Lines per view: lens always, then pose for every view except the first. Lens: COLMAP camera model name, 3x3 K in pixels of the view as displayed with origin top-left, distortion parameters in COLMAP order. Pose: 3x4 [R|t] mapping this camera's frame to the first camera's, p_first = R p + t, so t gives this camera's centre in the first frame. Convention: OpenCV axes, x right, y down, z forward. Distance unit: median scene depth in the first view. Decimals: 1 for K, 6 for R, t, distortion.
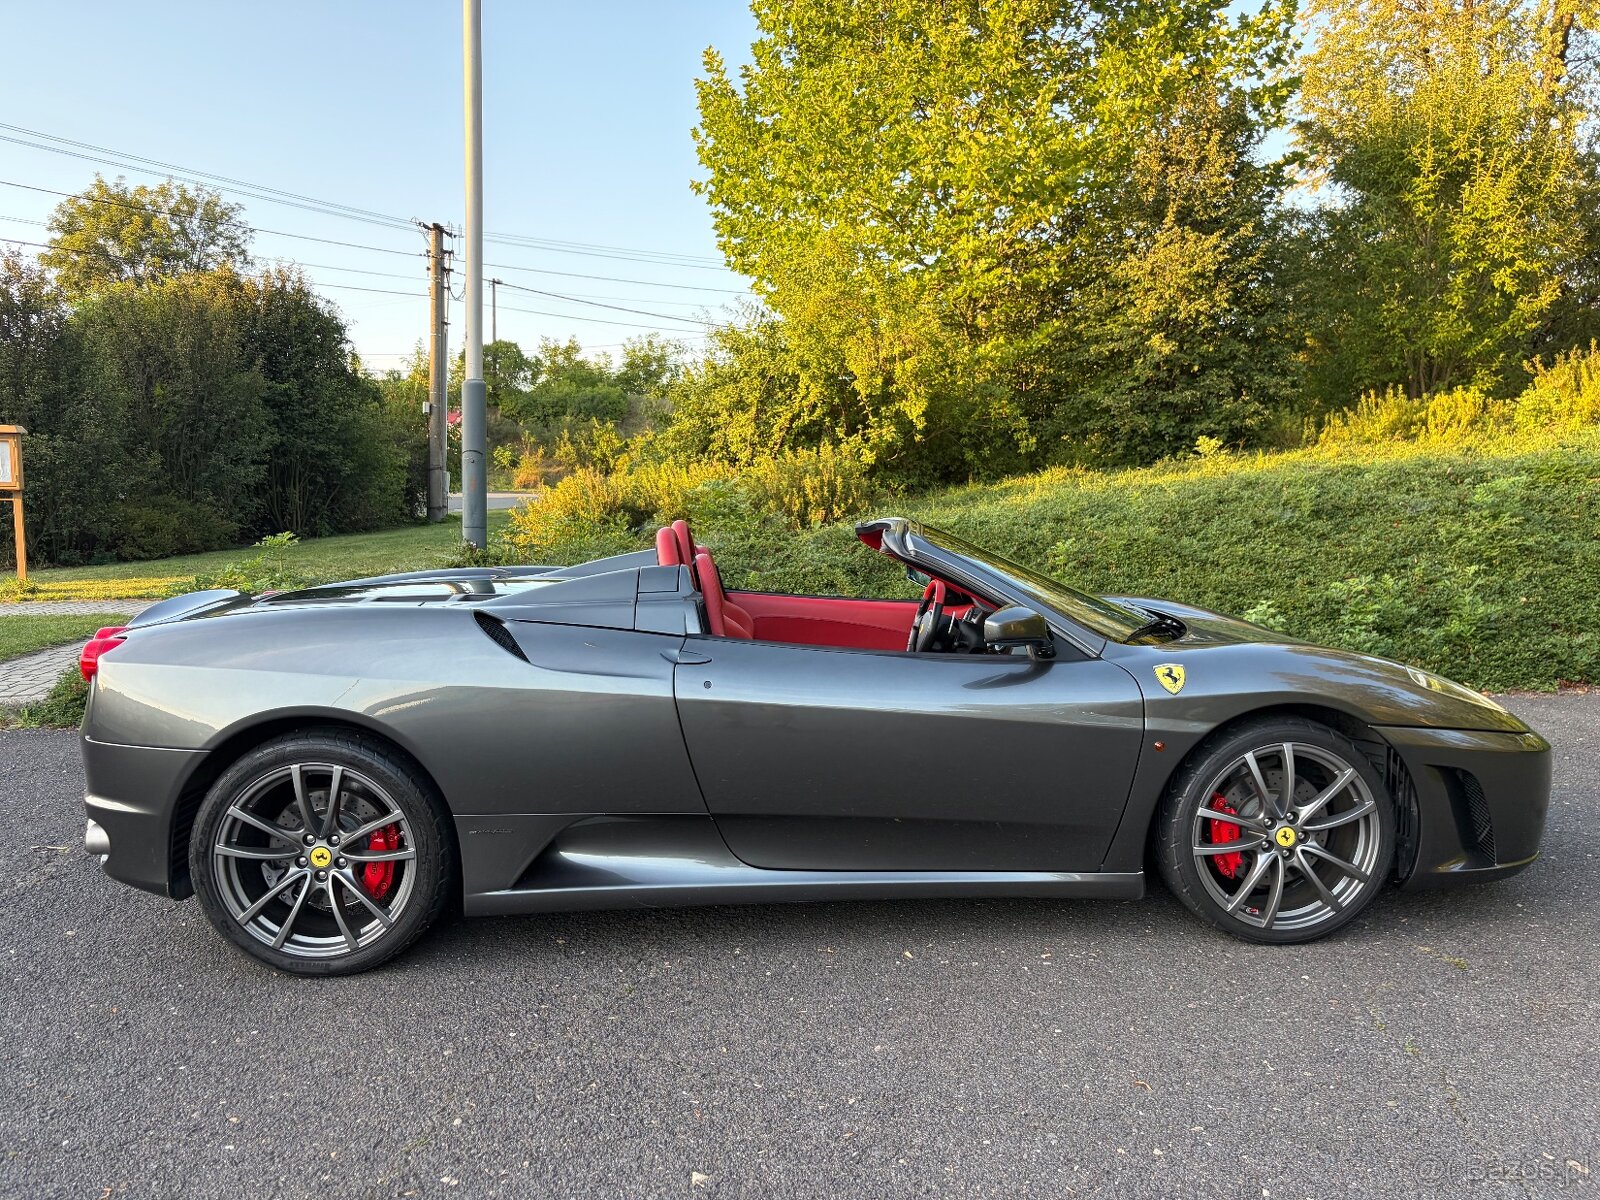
lens RADIAL K [[1217.3, 0, 803.5], [0, 1217.3, 608.2], [0, 0, 1]] dist [0.041055, -0.046184]
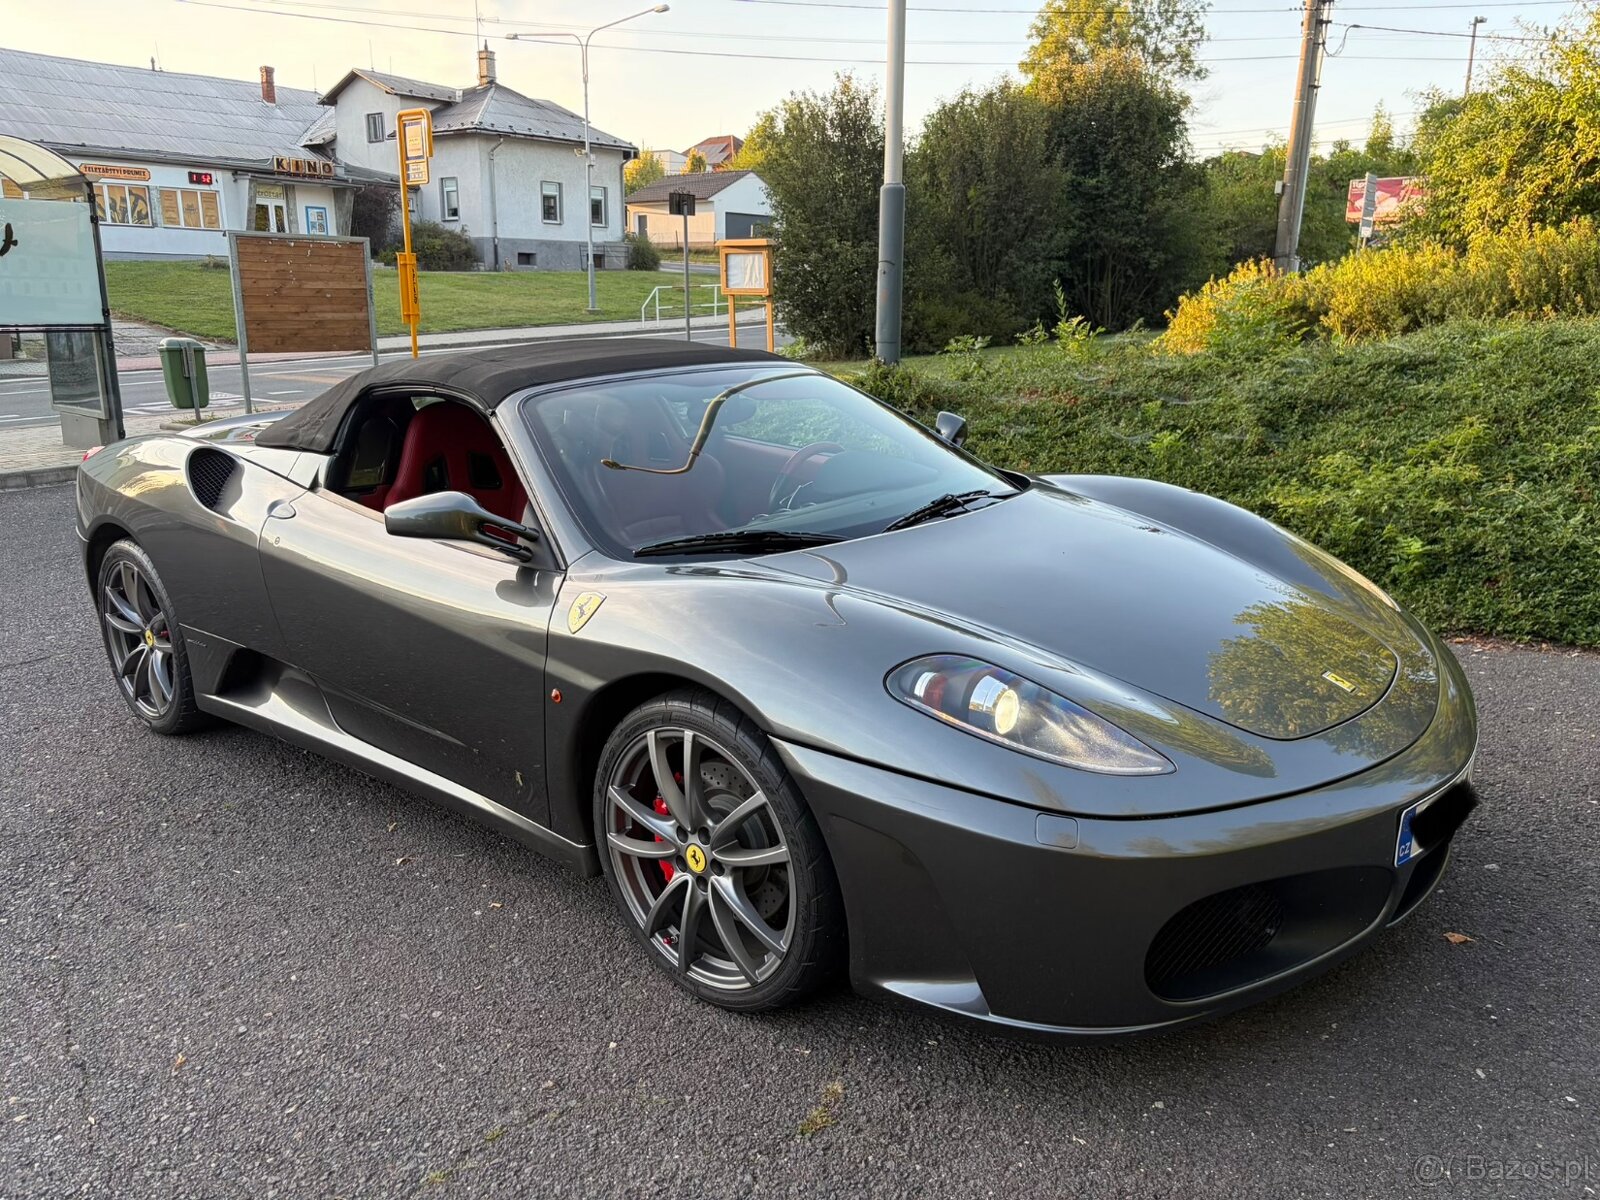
lens RADIAL K [[1217.3, 0, 800.2], [0, 1217.3, 596.0], [0, 0, 1]] dist [0.041055, -0.046184]
pose [[0.717623, 0.160401, -0.677708, 0.171156], [-0.049555, 0.982409, 0.180045, -0.017470], [0.694666, -0.095621, 0.712949, 0.107409]]
